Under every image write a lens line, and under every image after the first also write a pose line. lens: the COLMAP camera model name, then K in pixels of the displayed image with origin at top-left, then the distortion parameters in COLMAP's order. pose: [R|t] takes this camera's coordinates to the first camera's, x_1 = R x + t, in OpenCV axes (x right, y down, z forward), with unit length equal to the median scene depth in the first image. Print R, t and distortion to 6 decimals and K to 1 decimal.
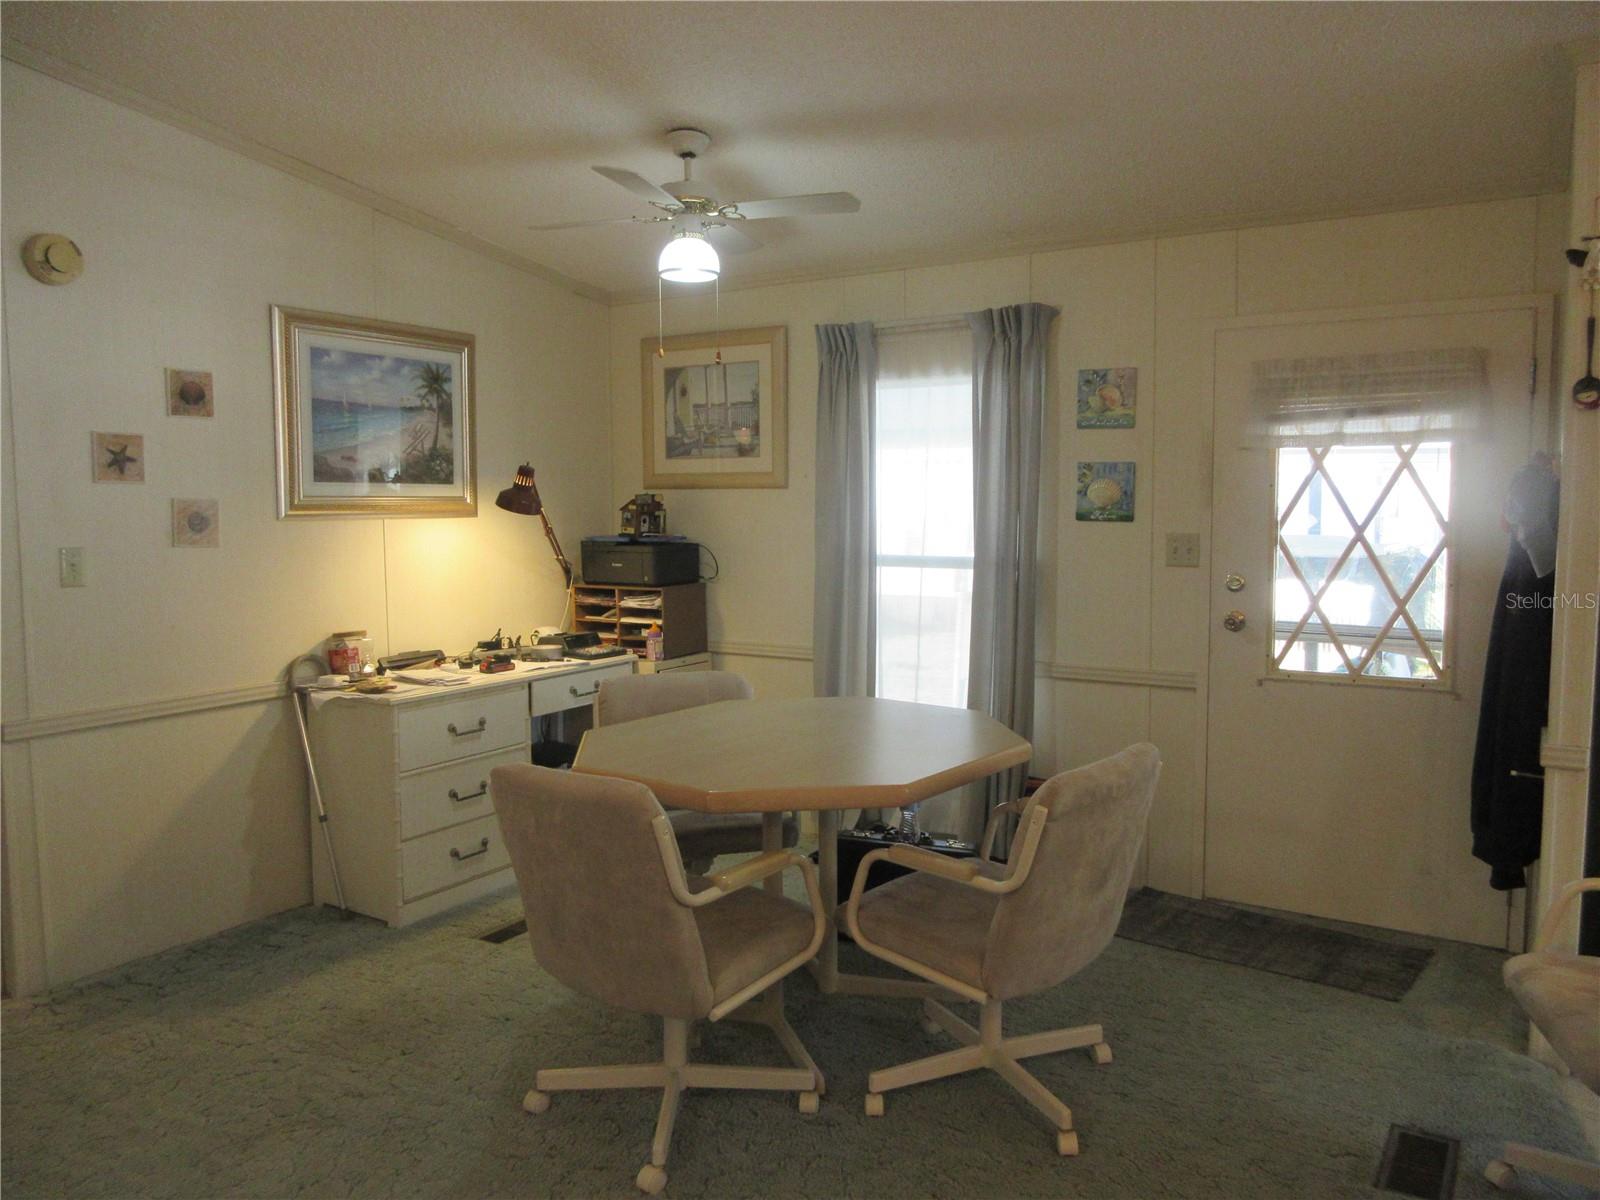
lens RADIAL K [[1171.3, 0, 799.8], [0, 1171.3, 599.6], [0, 0, 1]] dist [-0.016951, 0.001585]
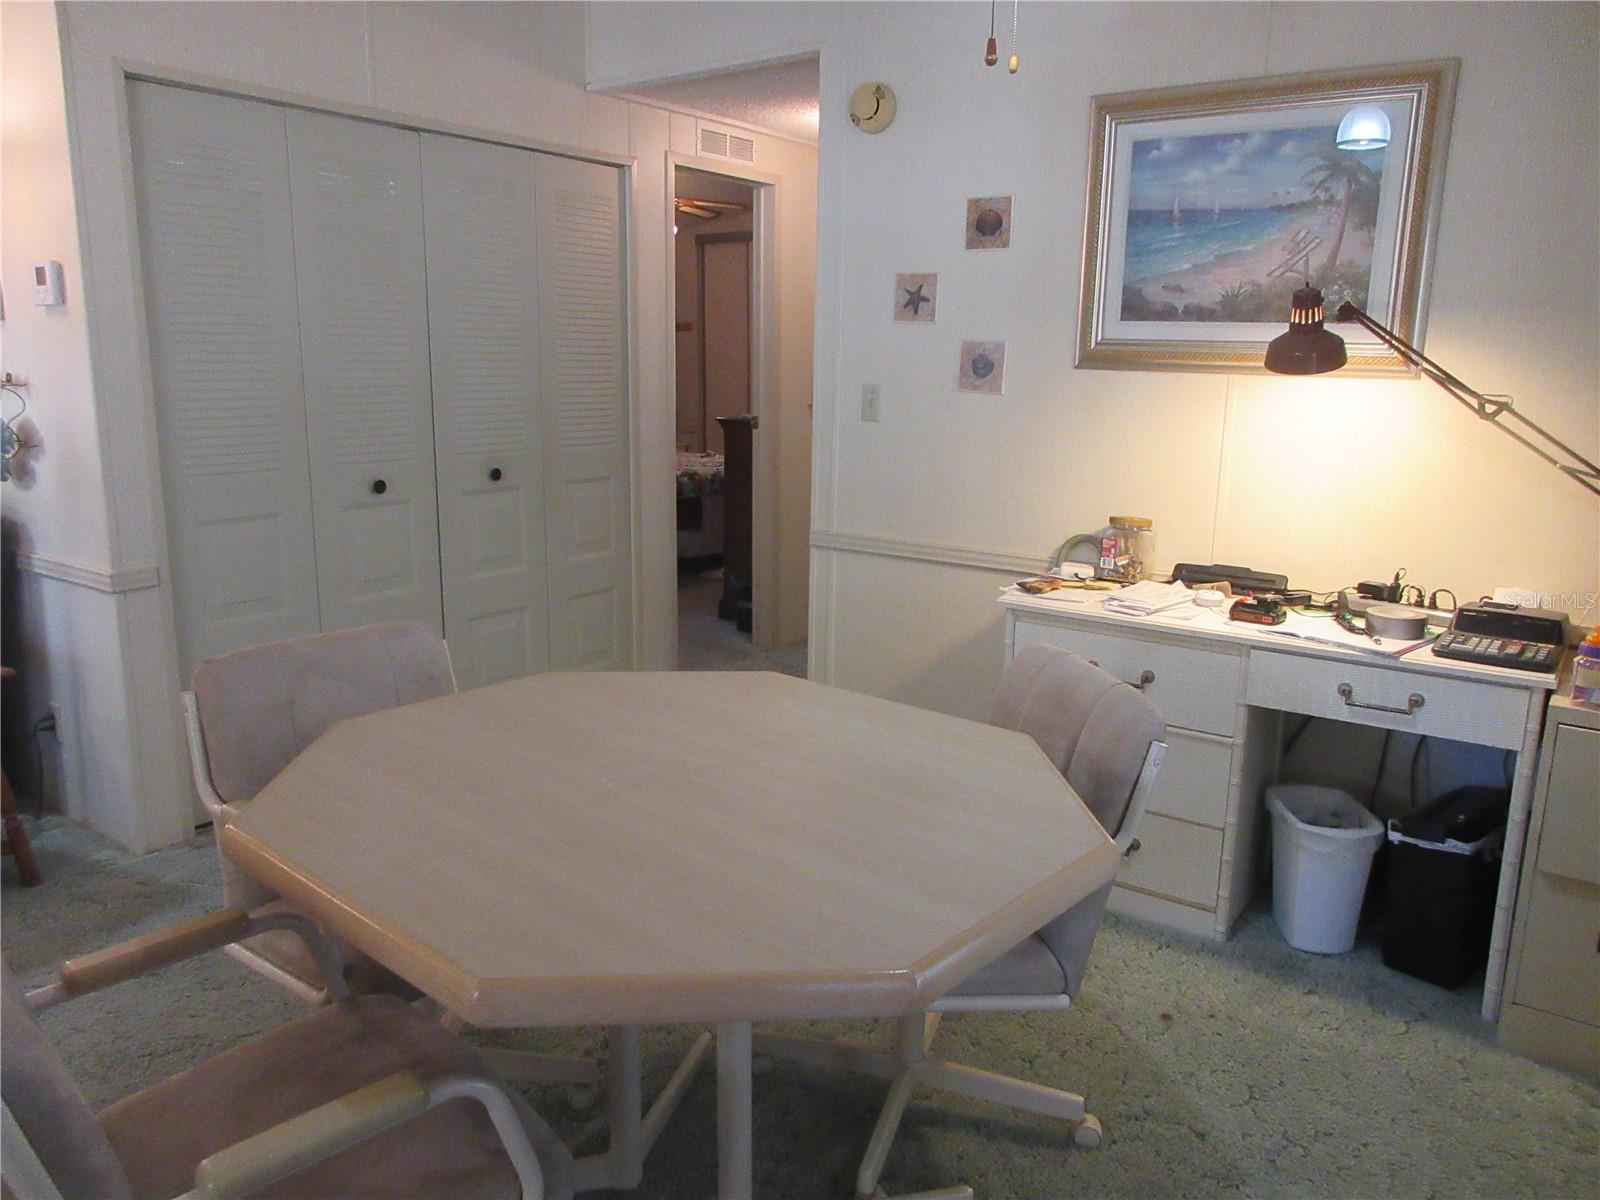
lens RADIAL K [[1171.3, 0, 799.5], [0, 1171.3, 594.6], [0, 0, 1]] dist [-0.016951, 0.001585]
pose [[-0.061443, 0.215405, -0.974590, 0.411368], [-0.099247, 0.970277, 0.220709, -0.075269], [0.993164, 0.110287, -0.038239, 0.850480]]
